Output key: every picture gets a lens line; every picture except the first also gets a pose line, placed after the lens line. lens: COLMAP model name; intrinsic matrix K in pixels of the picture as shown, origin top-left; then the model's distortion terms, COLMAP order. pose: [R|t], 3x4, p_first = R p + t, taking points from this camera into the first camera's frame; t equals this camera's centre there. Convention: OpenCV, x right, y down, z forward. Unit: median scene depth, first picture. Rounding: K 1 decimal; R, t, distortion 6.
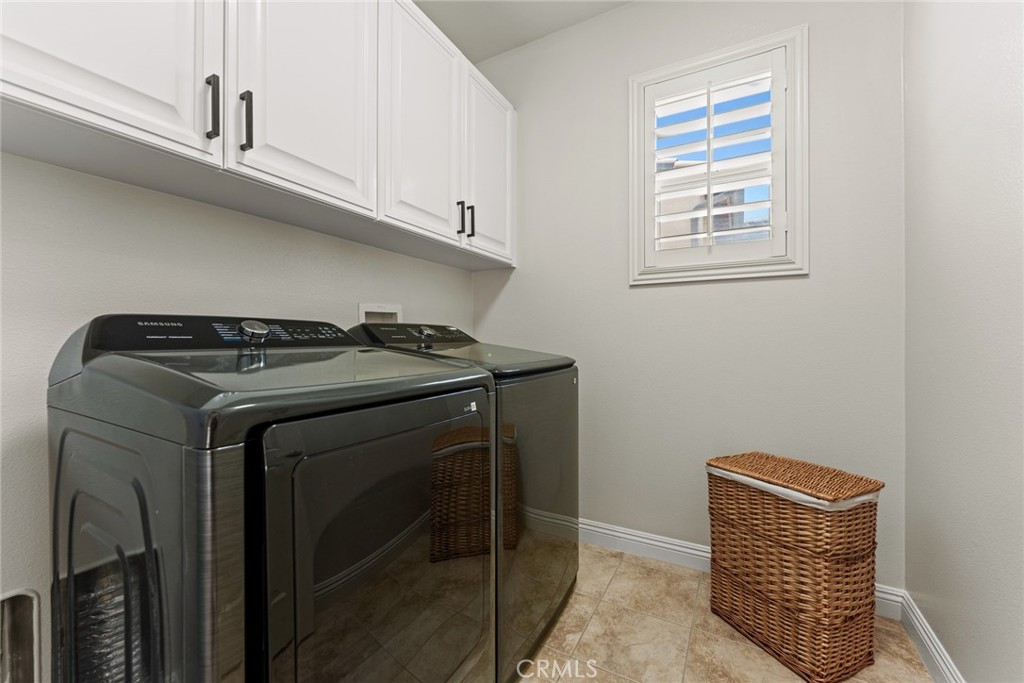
lens RADIAL K [[411.1, 0, 509.5], [0, 411.1, 338.3], [0, 0, 1]] dist [0.003611, -0.000753]
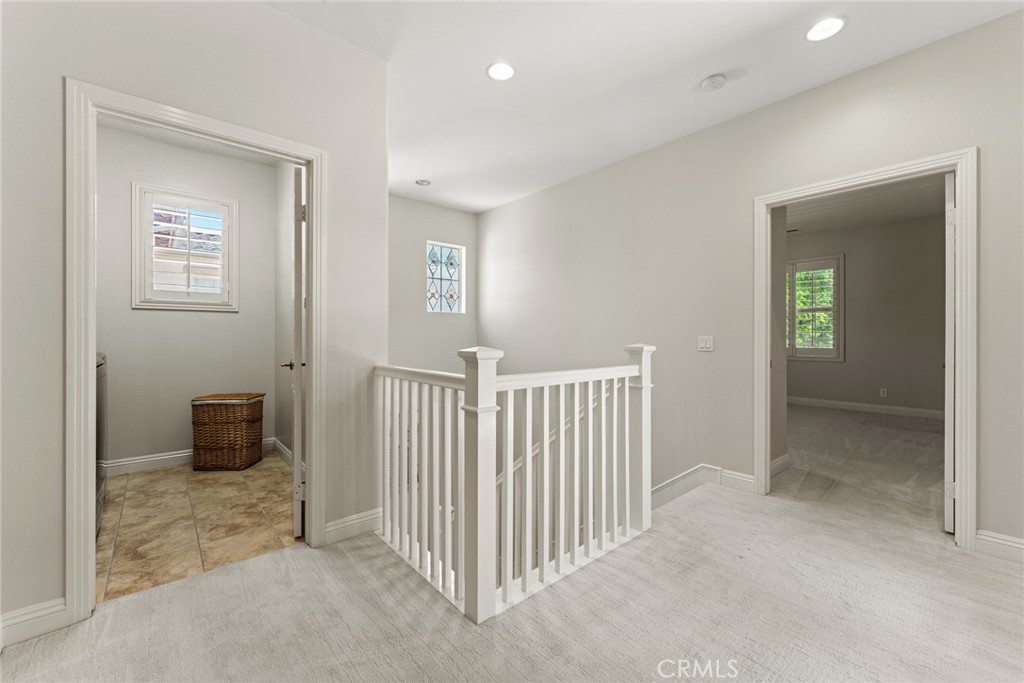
lens RADIAL K [[411.1, 0, 509.7], [0, 411.1, 338.0], [0, 0, 1]] dist [0.003611, -0.000753]
pose [[0.346075, -0.007906, 0.938173, -1.040605], [-0.004360, 0.999940, 0.010035, -0.046496], [-0.938197, -0.007563, 0.346020, -1.397651]]
